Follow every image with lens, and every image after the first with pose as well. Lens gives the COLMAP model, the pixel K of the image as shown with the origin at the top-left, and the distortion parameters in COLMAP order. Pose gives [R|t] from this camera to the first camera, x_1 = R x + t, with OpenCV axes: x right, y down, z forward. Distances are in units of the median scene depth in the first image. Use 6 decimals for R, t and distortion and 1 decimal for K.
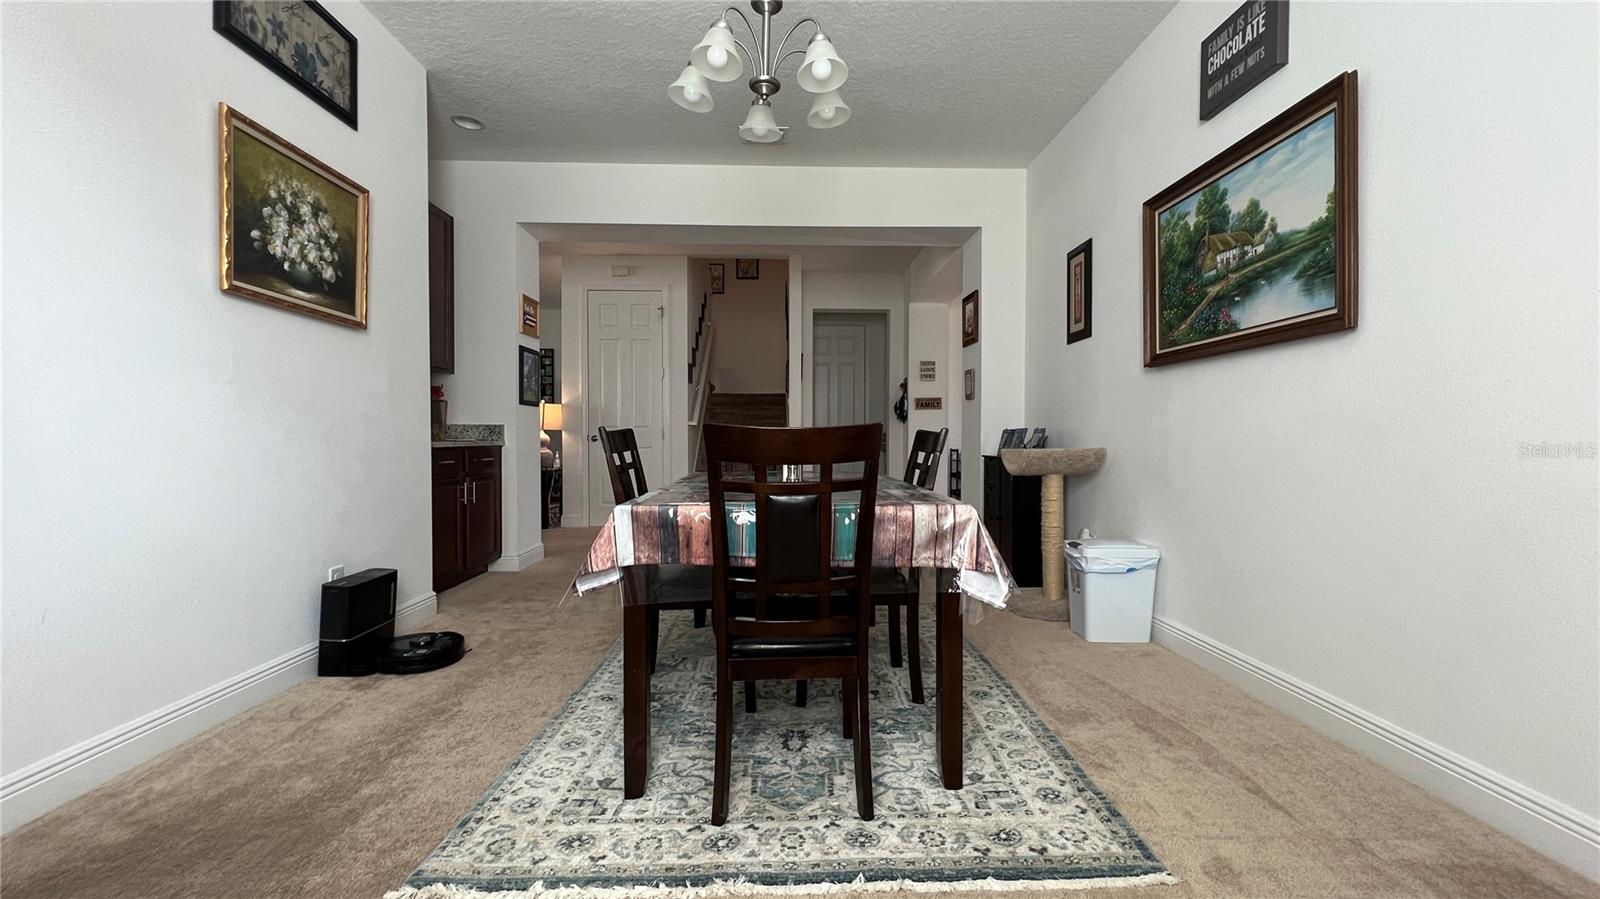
lens RADIAL K [[646.5, 0, 799.6], [0, 646.5, 445.4], [0, 0, 1]] dist [0.001832, 0.000073]
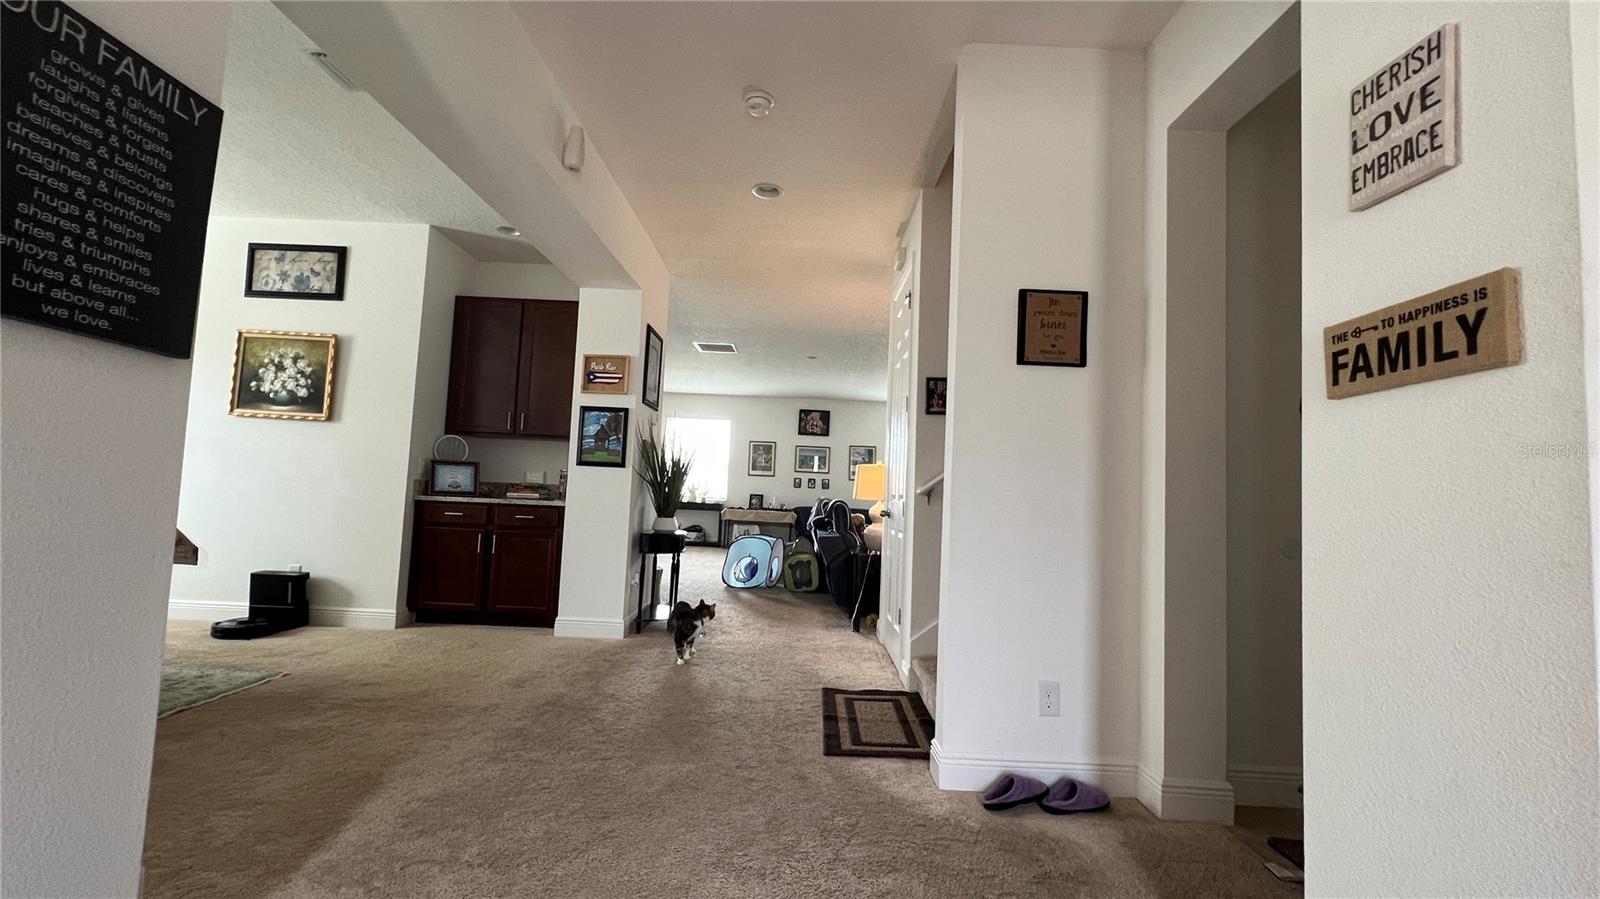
lens RADIAL K [[646.5, 0, 802.9], [0, 646.5, 443.1], [0, 0, 1]] dist [0.001832, 0.000073]
pose [[-0.026023, -0.085122, -0.996031, 0.998531], [-0.054370, 0.995014, -0.083615, -0.063164], [0.998182, 0.051979, -0.030522, 2.524213]]
